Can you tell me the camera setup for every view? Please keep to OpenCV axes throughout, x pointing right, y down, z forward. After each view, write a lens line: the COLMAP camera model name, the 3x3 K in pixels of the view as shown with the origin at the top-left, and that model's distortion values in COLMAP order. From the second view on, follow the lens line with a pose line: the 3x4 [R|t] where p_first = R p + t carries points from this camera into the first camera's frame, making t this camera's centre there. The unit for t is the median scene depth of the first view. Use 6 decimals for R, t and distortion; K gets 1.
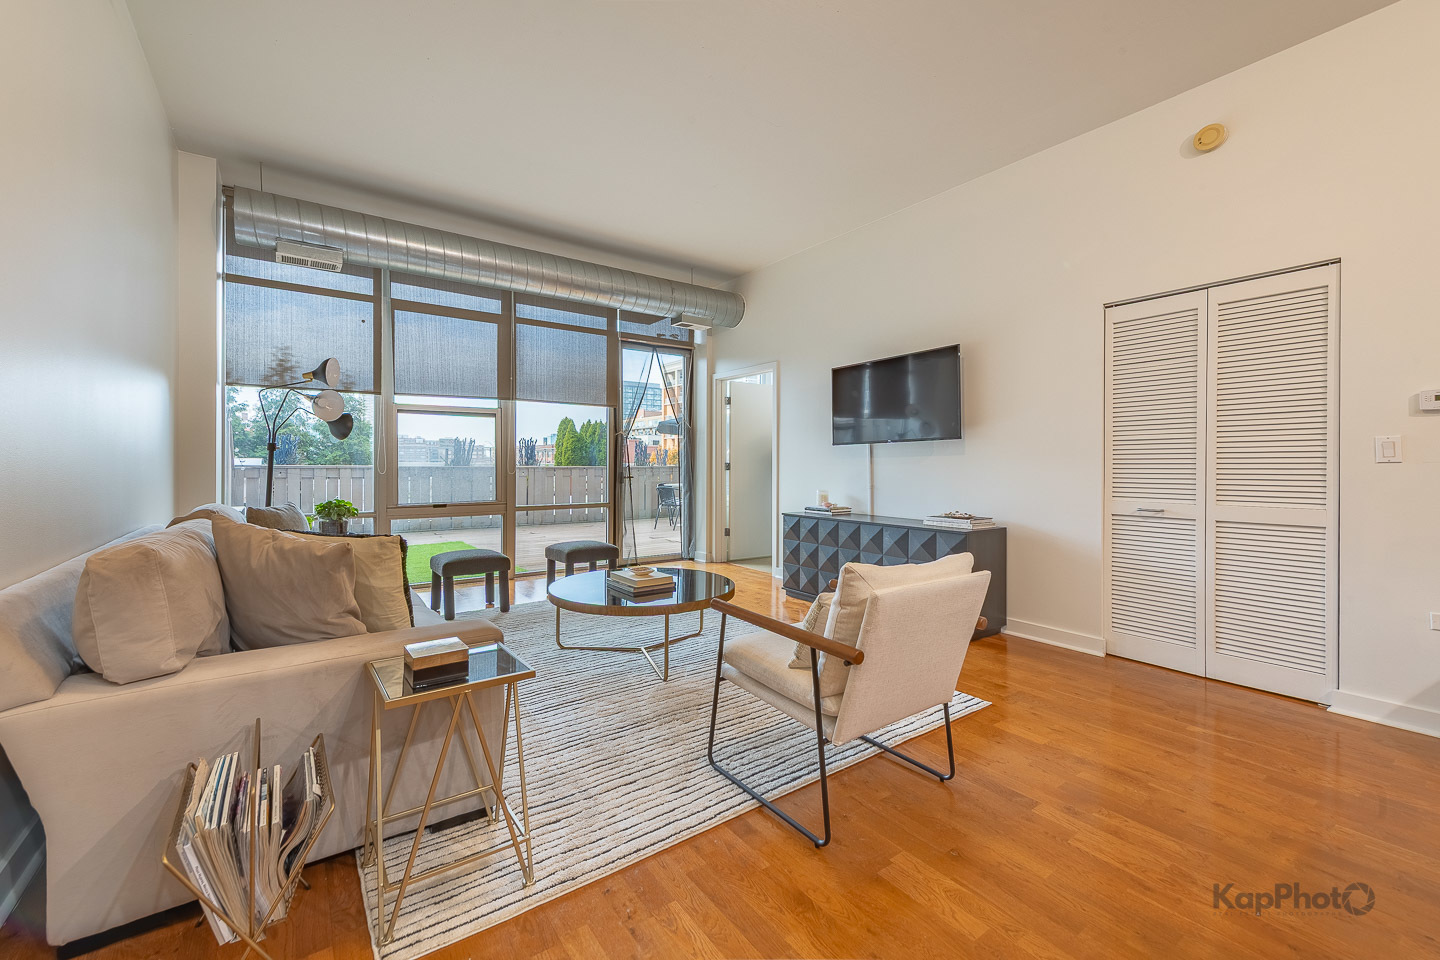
lens RADIAL K [[591.4, 0, 724.5], [0, 591.4, 472.1], [0, 0, 1]] dist [0.012501, -0.001158]
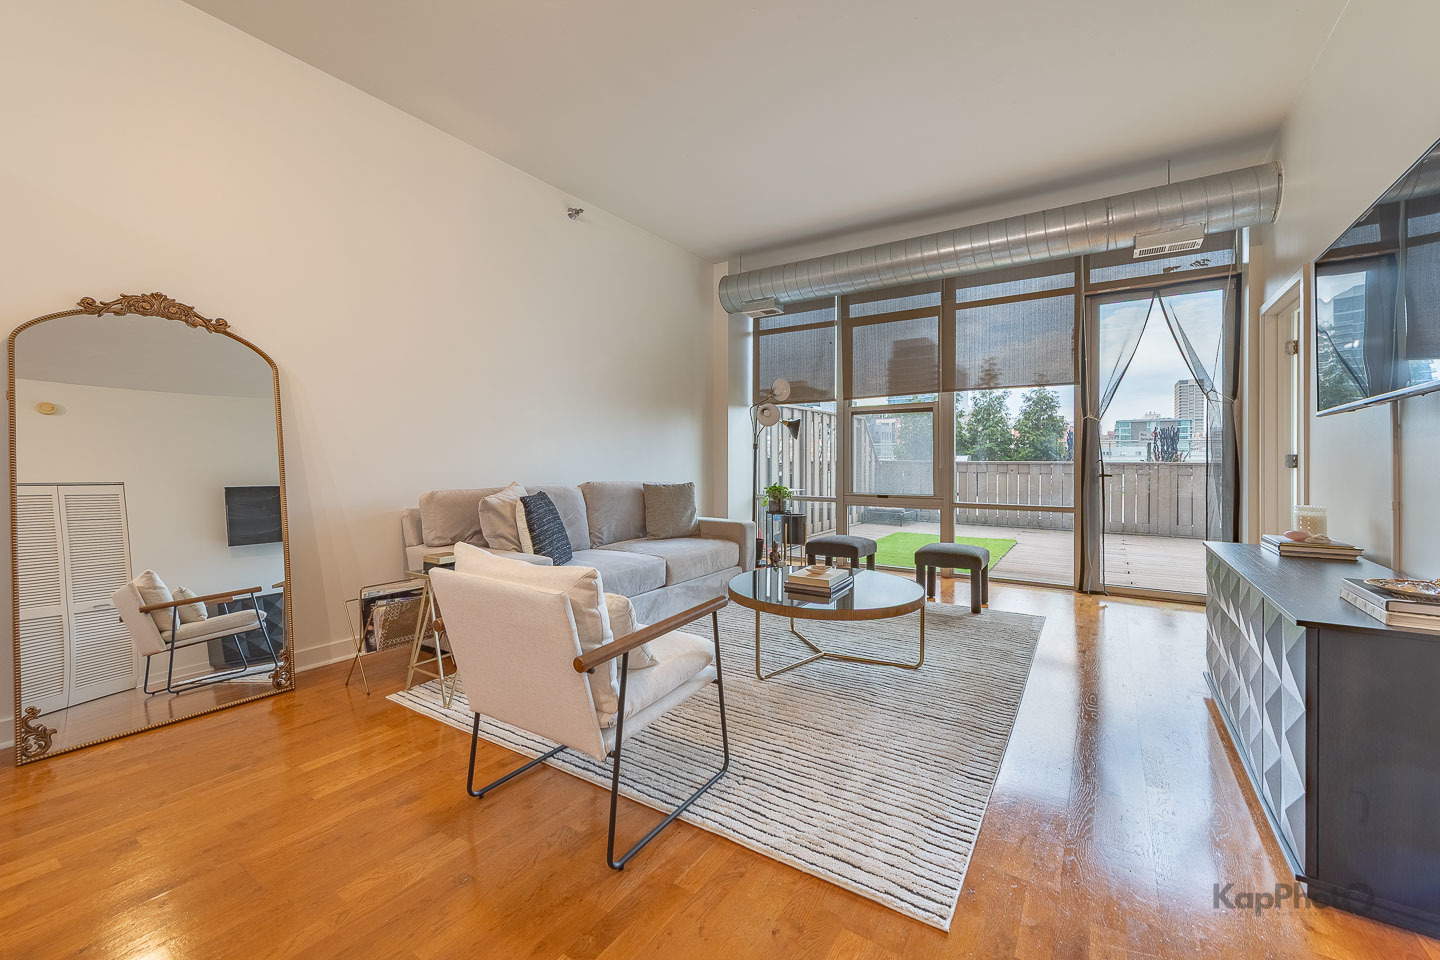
lens RADIAL K [[591.4, 0, 713.9], [0, 591.4, 468.7], [0, 0, 1]] dist [0.012501, -0.001158]
pose [[0.350195, 0.013610, -0.936578, 0.434402], [-0.013667, 0.999862, 0.009419, -0.000124], [0.936577, 0.009502, 0.350333, 0.327840]]
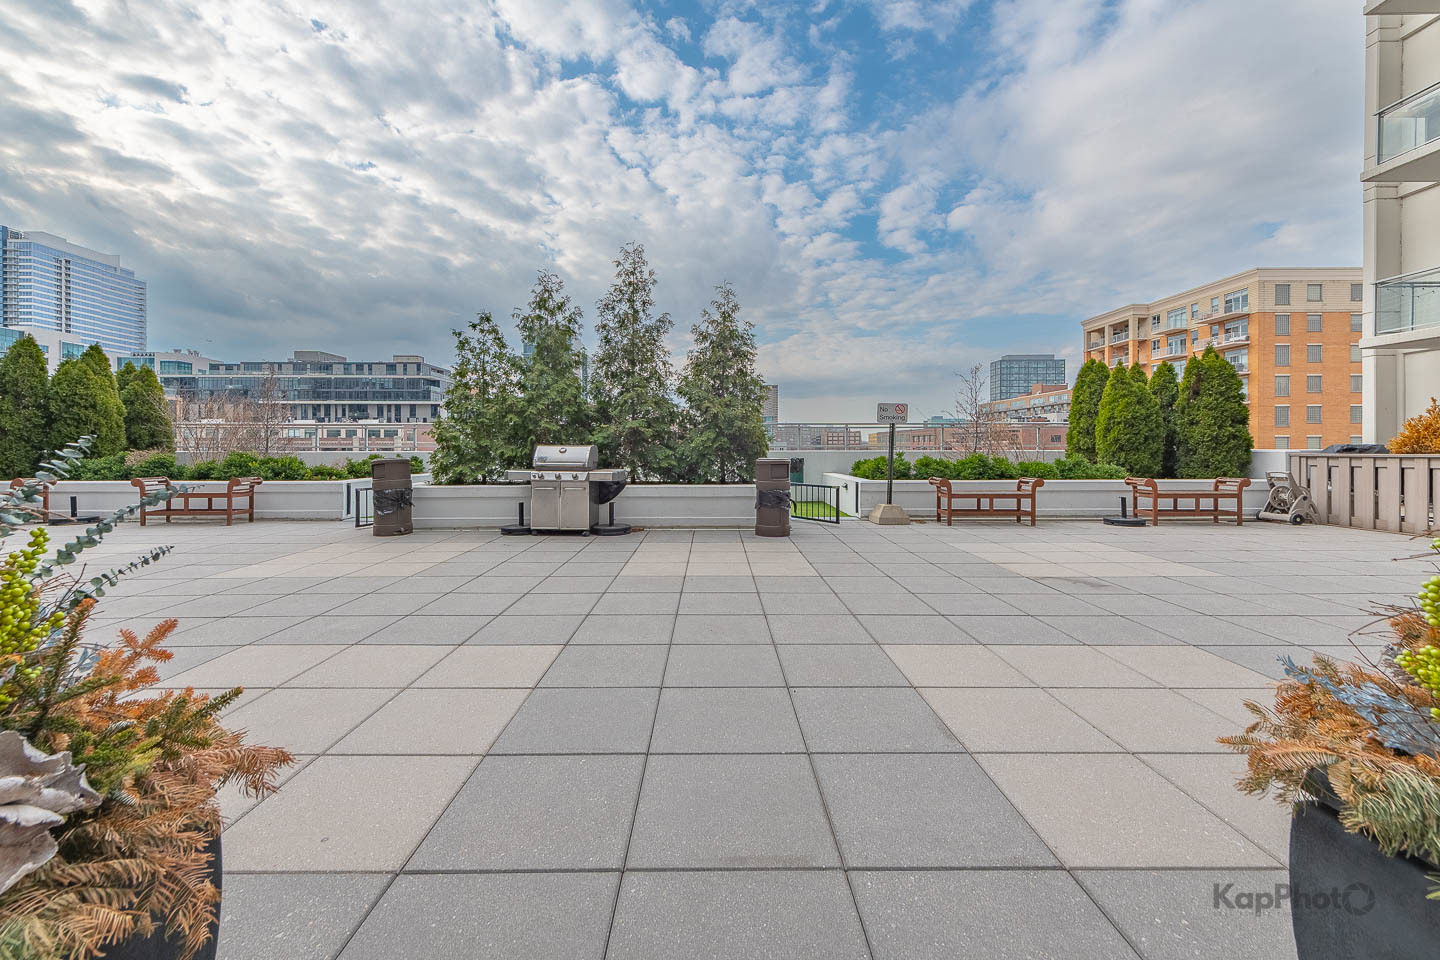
lens RADIAL K [[591.4, 0, 721.9], [0, 591.4, 452.6], [0, 0, 1]] dist [0.012501, -0.001158]
pose [[0.811062, -0.000931, -0.584959, -0.339176], [-0.004857, 0.999954, -0.008326, -0.018242], [0.584940, 0.009594, 0.811020, 1.104282]]
